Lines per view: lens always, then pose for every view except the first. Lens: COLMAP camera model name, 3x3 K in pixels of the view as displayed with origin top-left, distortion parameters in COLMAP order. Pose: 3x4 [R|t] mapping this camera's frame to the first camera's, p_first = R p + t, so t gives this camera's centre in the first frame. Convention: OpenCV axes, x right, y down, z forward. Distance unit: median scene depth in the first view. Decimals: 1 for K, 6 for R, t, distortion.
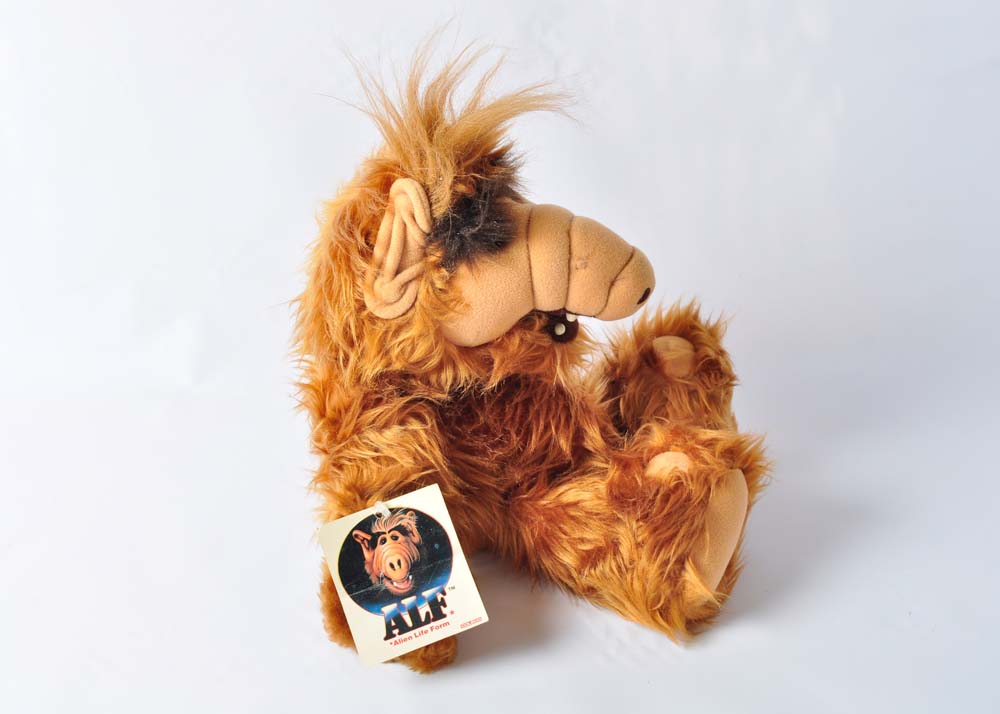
lens RADIAL K [[1594.1, 0, 500.0], [0, 1594.1, 357.8], [0, 0, 1]] dist [-0.033340, 0.000000]
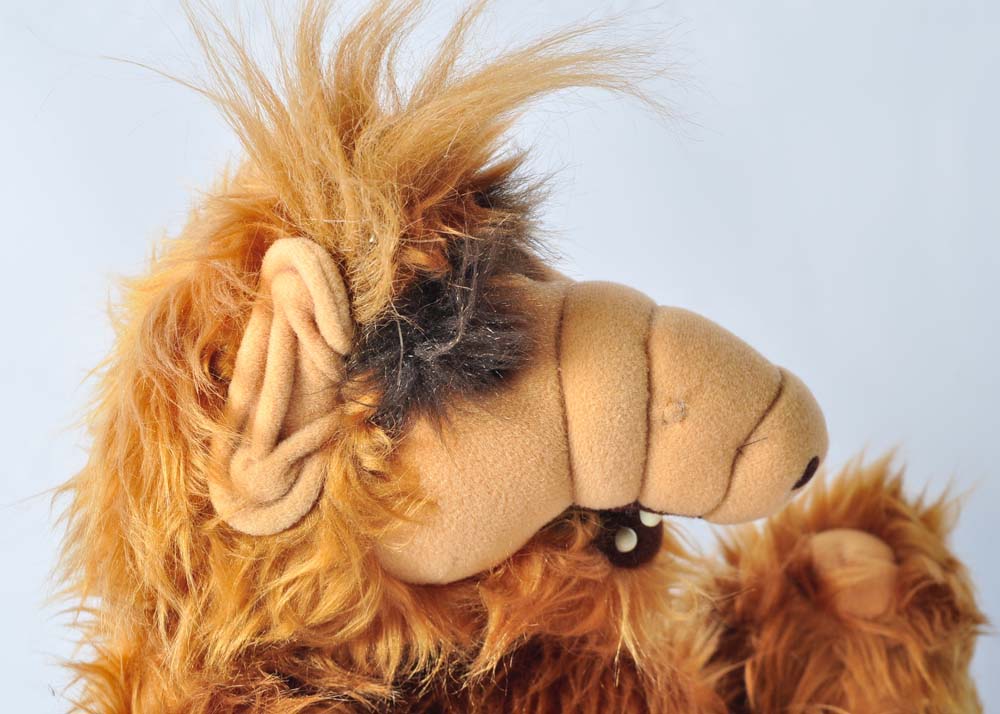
lens RADIAL K [[2678.5, 0, 504.1], [0, 2678.5, 358.3], [0, 0, 1]] dist [0.140593, 0.000000]
pose [[0.999830, -0.012485, 0.013593, -0.009240], [0.012894, 0.999453, -0.030446, -0.050504], [-0.013206, 0.030616, 0.999444, 0.210390]]
